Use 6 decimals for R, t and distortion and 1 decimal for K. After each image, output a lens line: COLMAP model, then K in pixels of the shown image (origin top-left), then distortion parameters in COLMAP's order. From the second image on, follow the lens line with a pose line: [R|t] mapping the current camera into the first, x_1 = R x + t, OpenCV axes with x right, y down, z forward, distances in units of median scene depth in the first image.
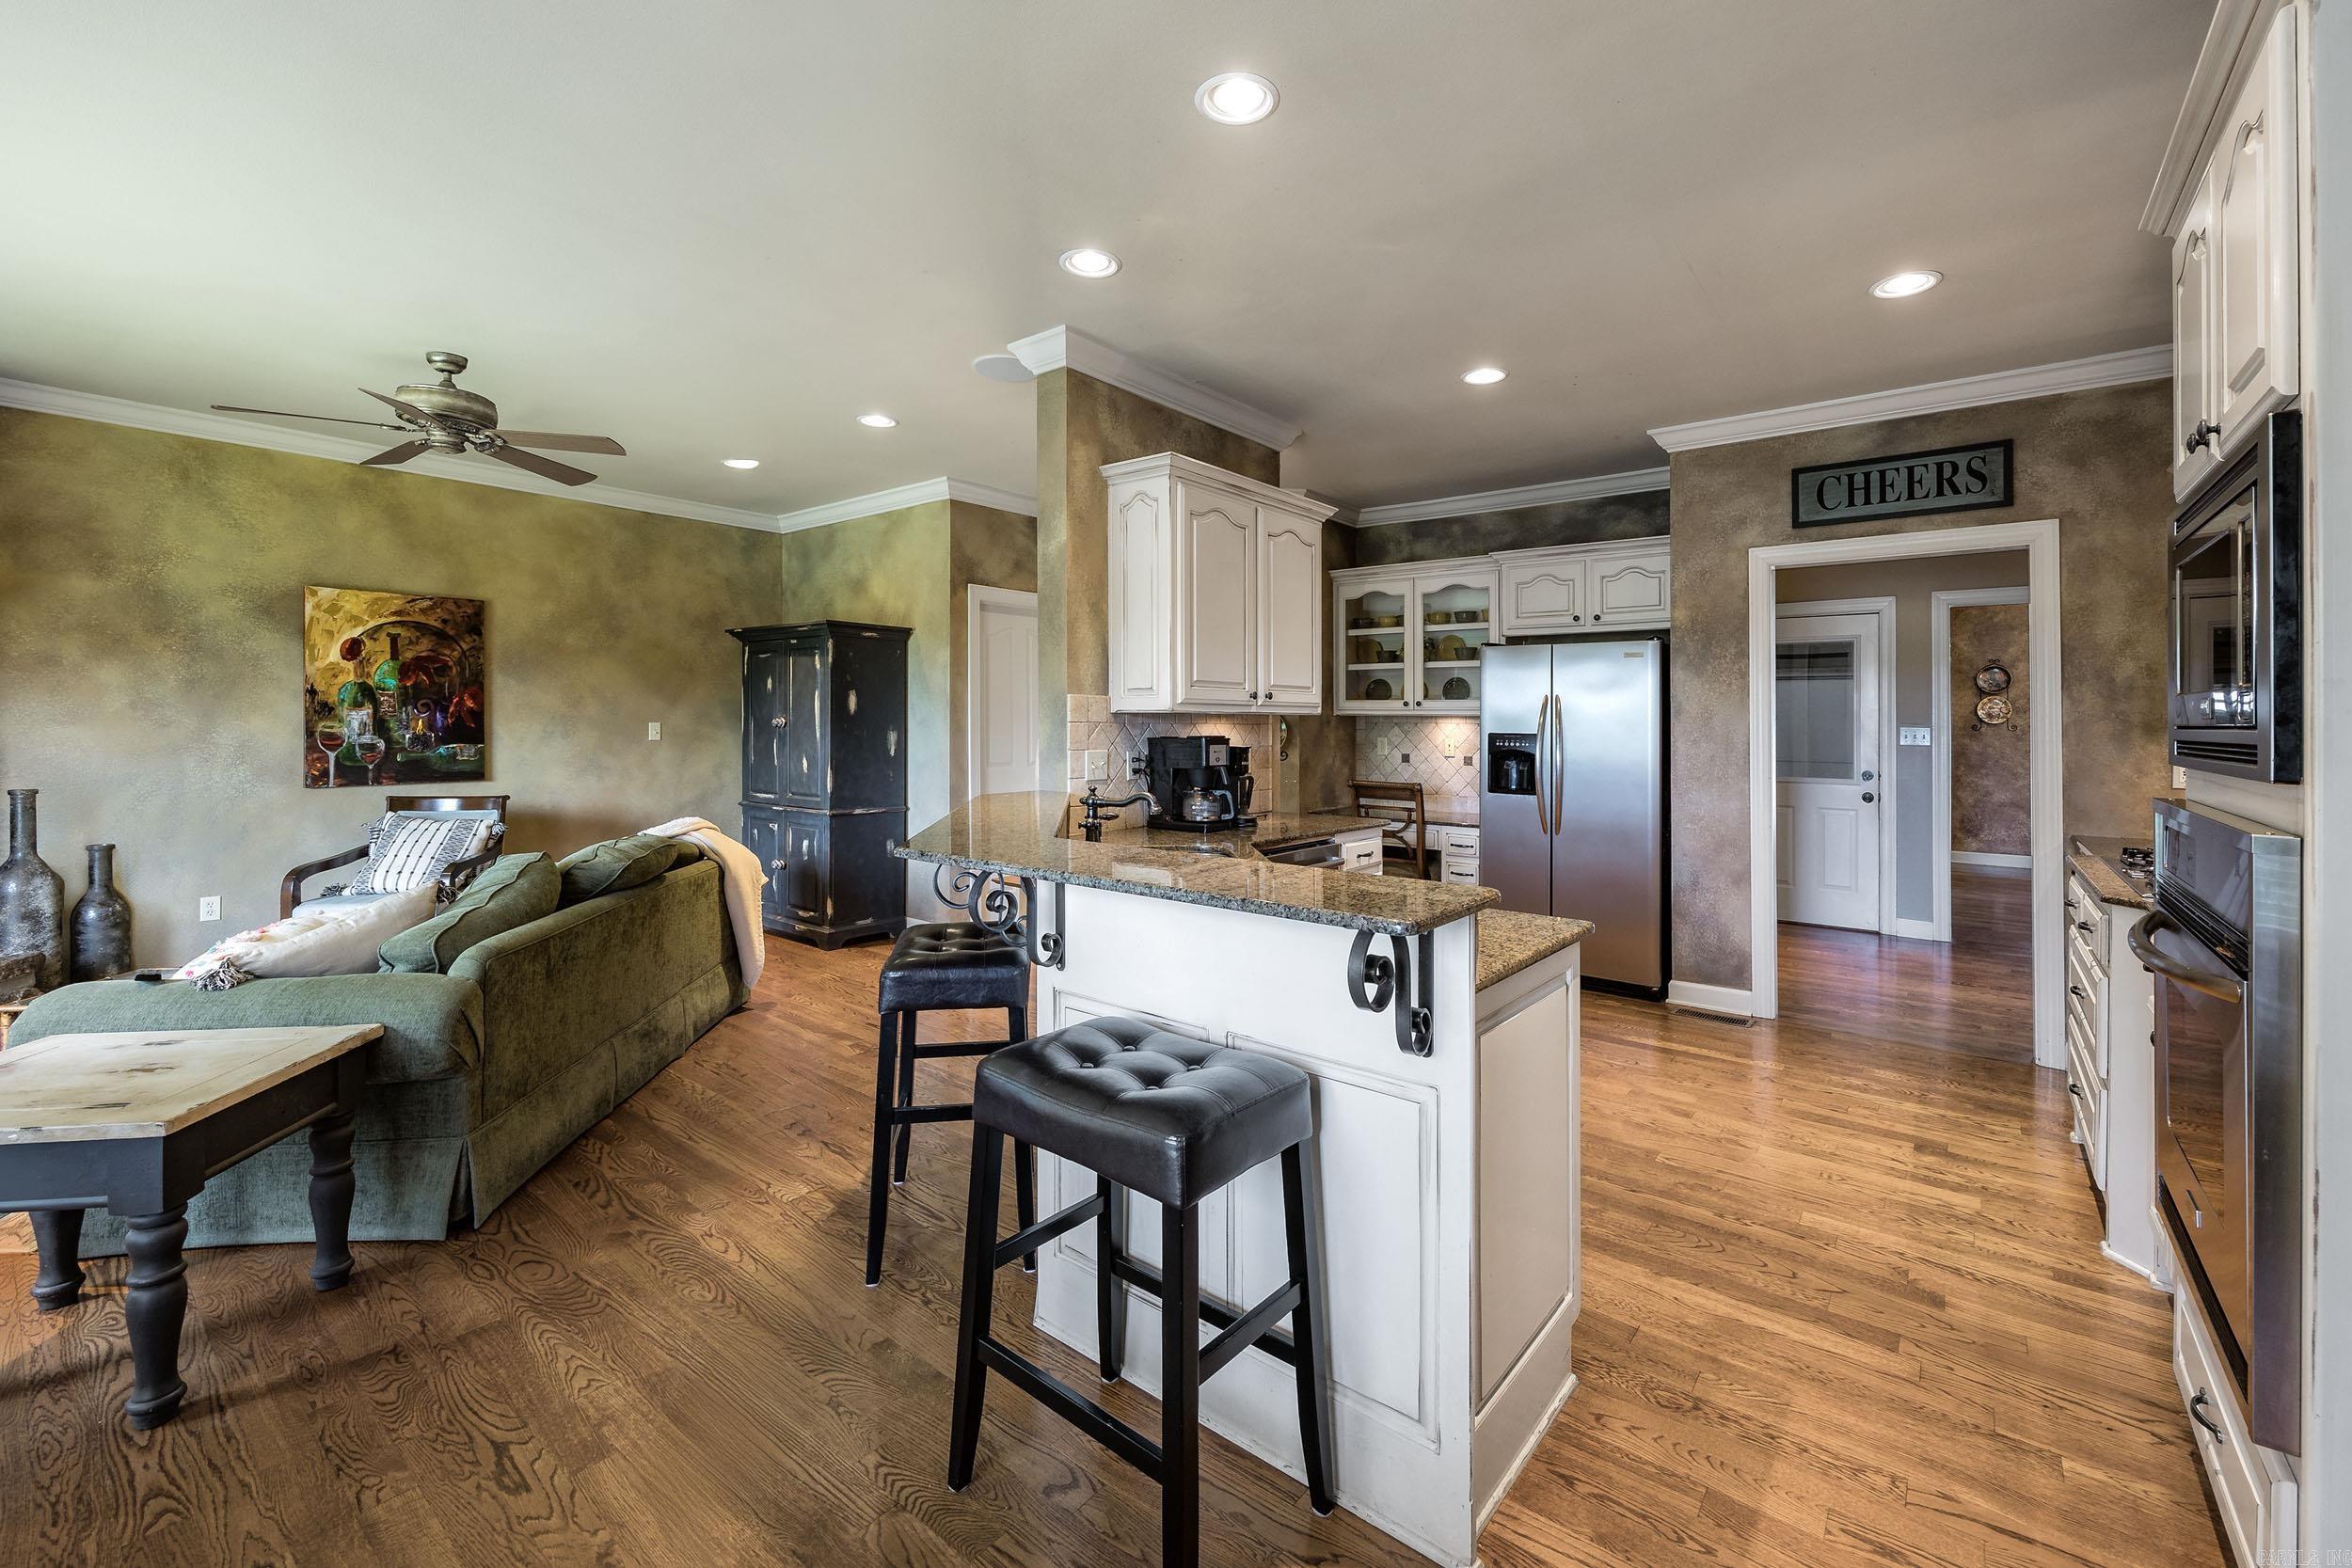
lens RADIAL K [[943.7, 0, 1215.3], [0, 943.7, 700.6], [0, 0, 1]] dist [0.001615, -0.000008]
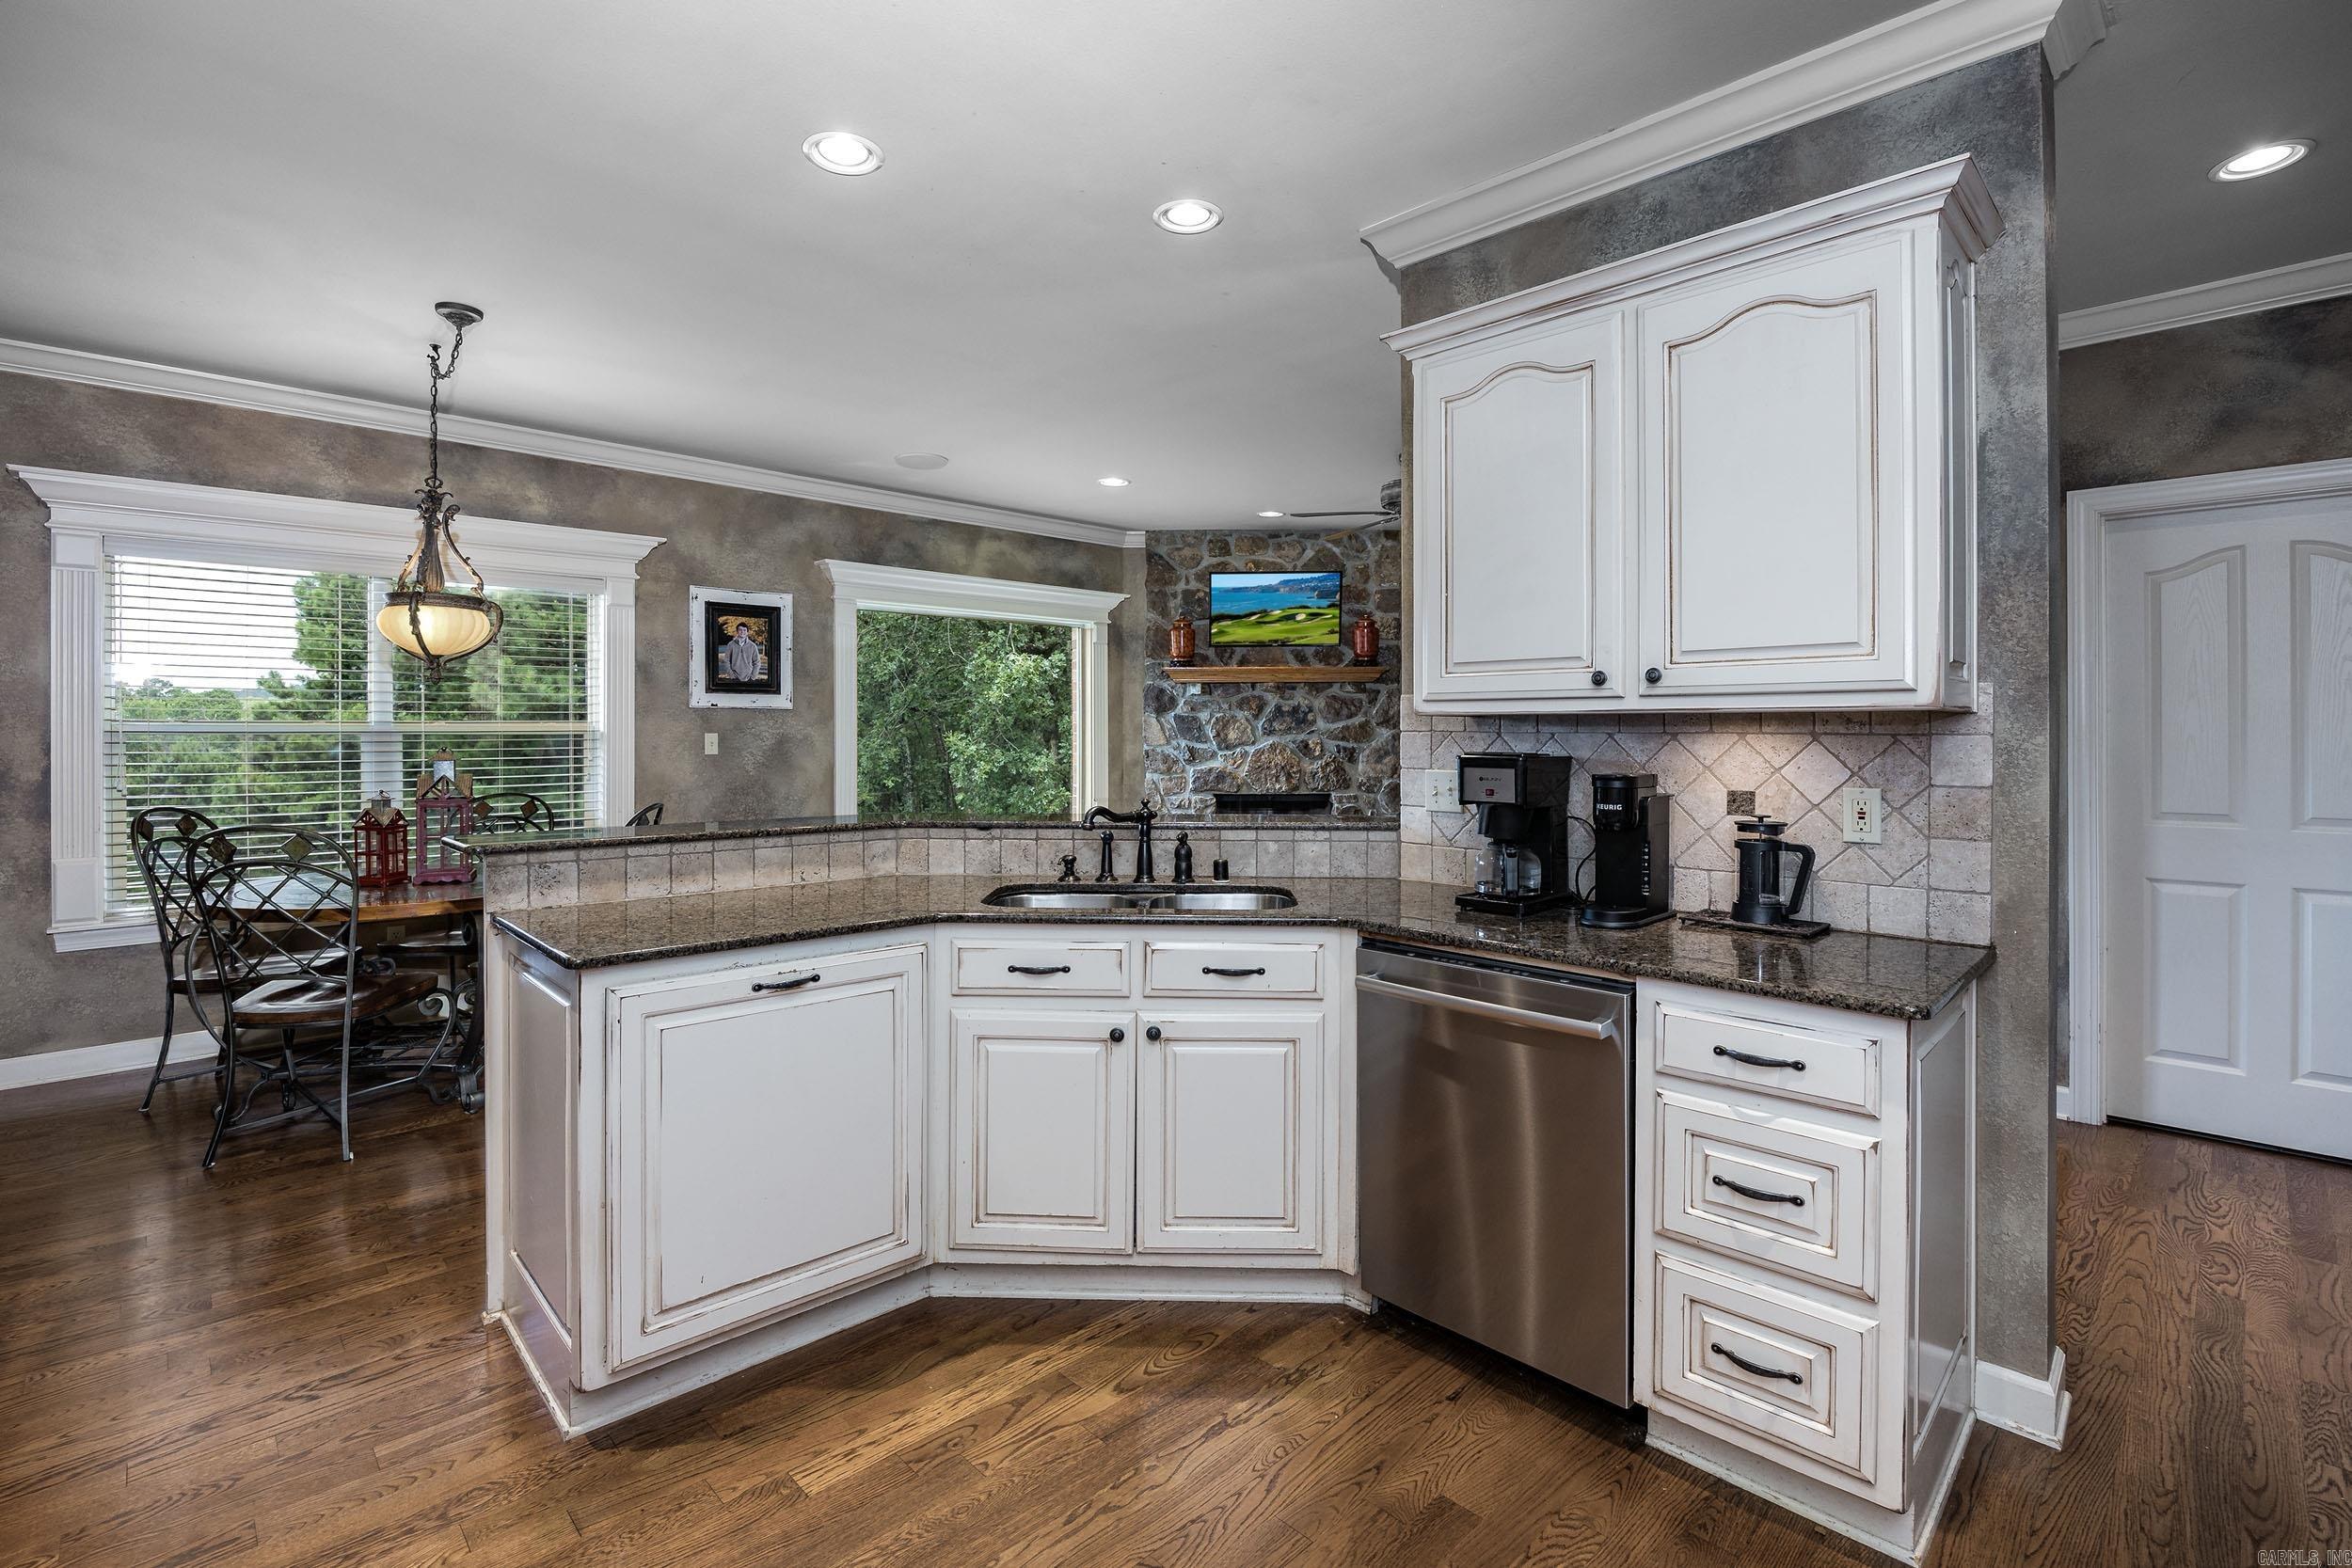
lens RADIAL K [[1072.2, 0, 1211.4], [0, 1072.2, 725.0], [0, 0, 1]] dist [-0.014722, 0.000275]
pose [[-0.109879, -0.013449, -0.993854, 0.499958], [0.020680, 0.999661, -0.015813, 0.019409], [0.993730, -0.022291, -0.109564, 0.649016]]
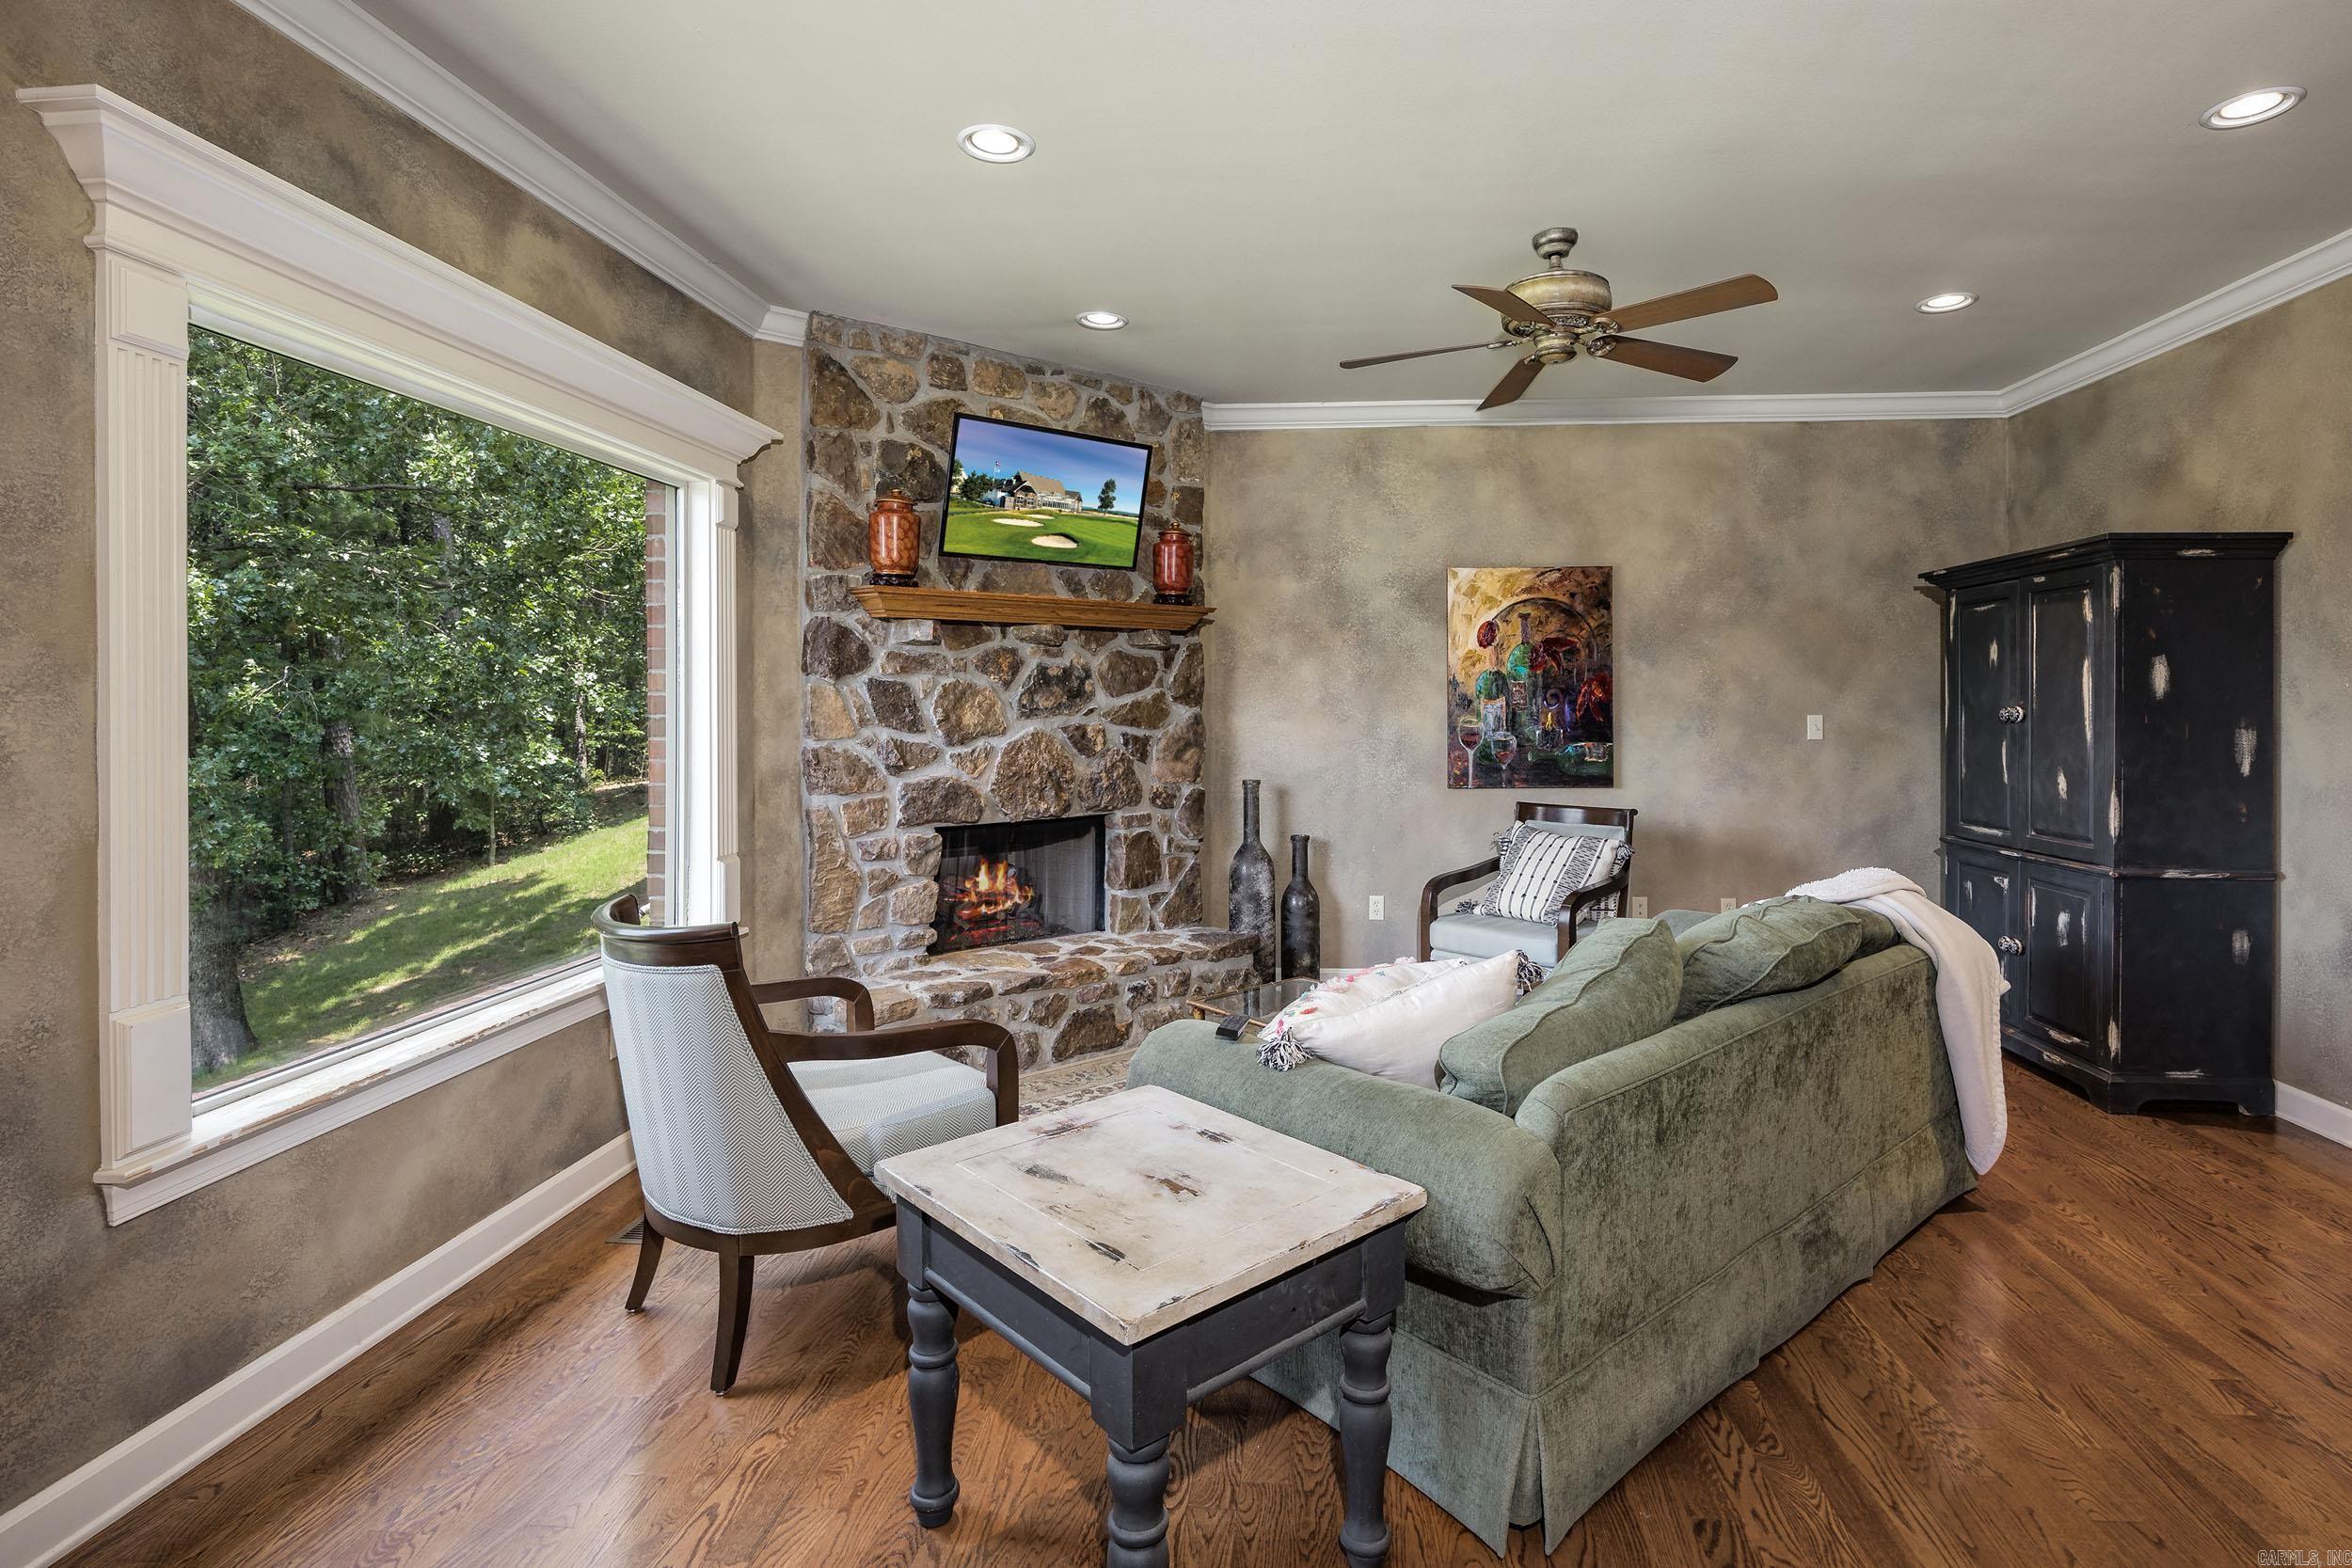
lens RADIAL K [[1091.3, 0, 1248.9], [0, 1091.3, 747.4], [0, 0, 1]] dist [-0.002145, 0.000018]
pose [[0.532071, 0.021352, -0.846430, -0.158096], [0.025205, 0.998839, 0.041041, 0.004094], [0.846324, -0.043171, 0.530916, 0.255435]]
